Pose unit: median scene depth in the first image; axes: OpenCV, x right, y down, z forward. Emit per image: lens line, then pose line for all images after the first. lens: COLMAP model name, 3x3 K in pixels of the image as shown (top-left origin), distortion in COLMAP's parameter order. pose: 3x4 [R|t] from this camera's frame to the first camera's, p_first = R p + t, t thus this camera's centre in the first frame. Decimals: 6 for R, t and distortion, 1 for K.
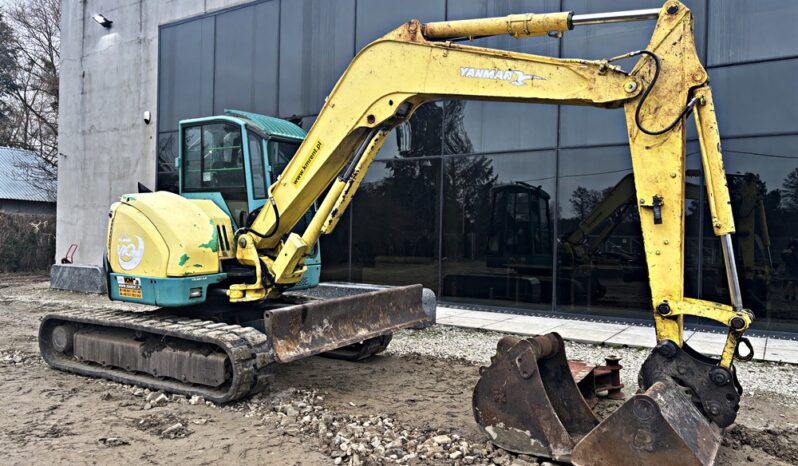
lens RADIAL K [[602.9, 0, 397.7], [0, 602.9, 239.0], [0, 0, 1]] dist [0.035590, -0.033812]
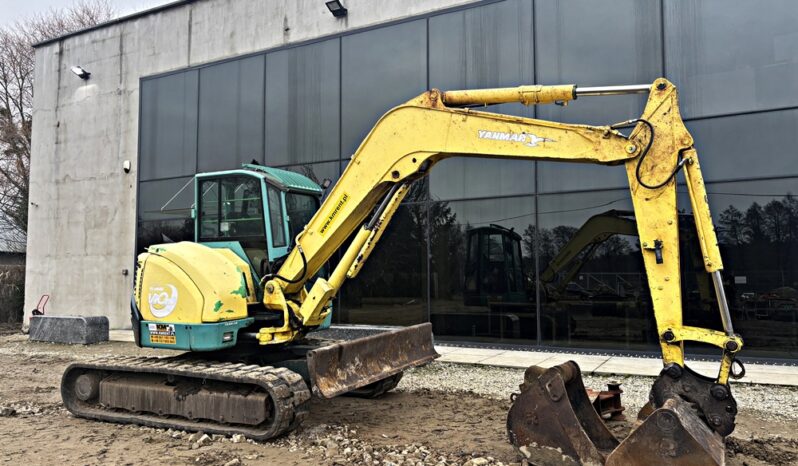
lens RADIAL K [[602.9, 0, 404.4], [0, 602.9, 237.9], [0, 0, 1]] dist [0.035590, -0.033812]
pose [[0.996102, -0.018073, 0.086339, -0.126461], [0.024084, 0.997319, -0.069093, -0.003941], [-0.084859, 0.070903, 0.993867, -0.101829]]
